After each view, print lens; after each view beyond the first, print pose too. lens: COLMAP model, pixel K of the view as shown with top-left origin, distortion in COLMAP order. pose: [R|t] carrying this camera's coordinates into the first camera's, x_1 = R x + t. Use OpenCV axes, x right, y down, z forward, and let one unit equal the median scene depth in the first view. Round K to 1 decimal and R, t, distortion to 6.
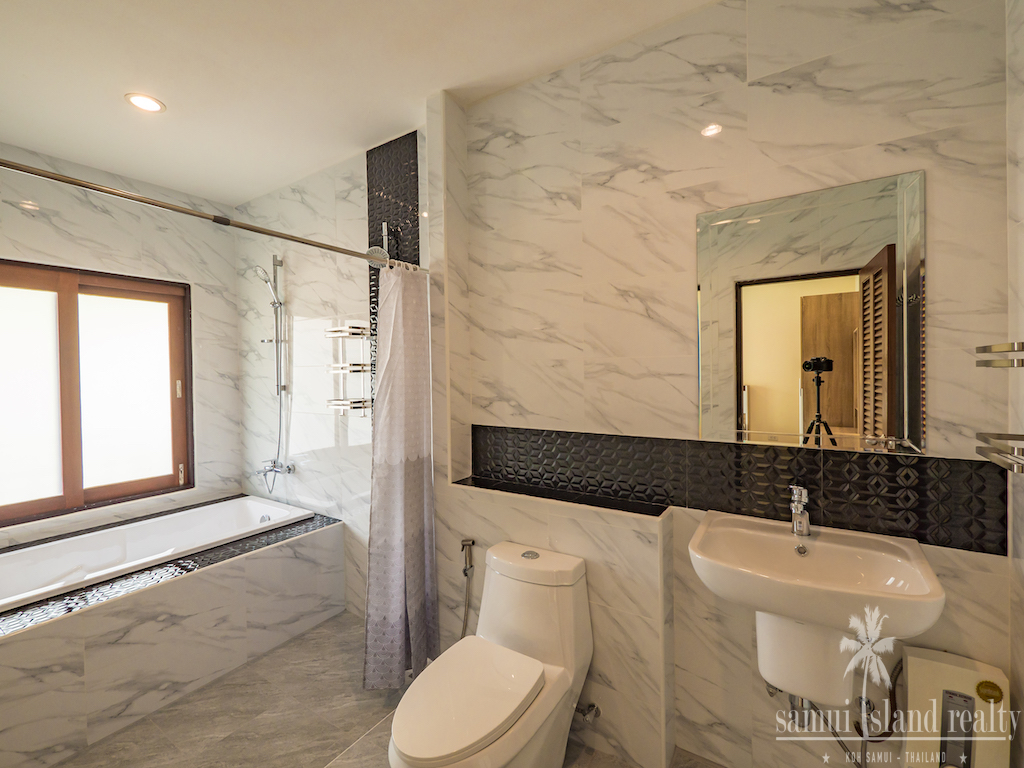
lens RADIAL K [[444.9, 0, 513.1], [0, 444.9, 383.0], [0, 0, 1]] dist [-0.002077, -0.000519]
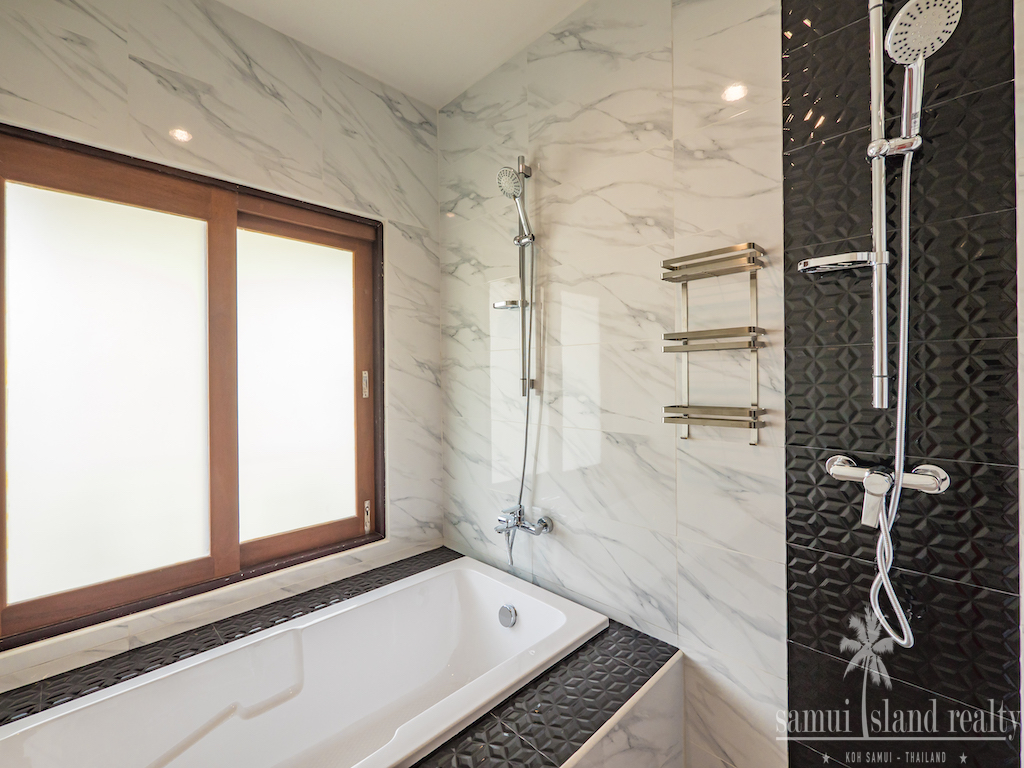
lens RADIAL K [[444.9, 0, 512.2], [0, 444.9, 382.3], [0, 0, 1]] dist [-0.002077, -0.000519]
pose [[0.977102, 0.005882, -0.212689, -0.409325], [-0.008195, 0.999916, -0.009996, 0.015042], [0.212613, 0.011510, 0.977069, 0.415784]]
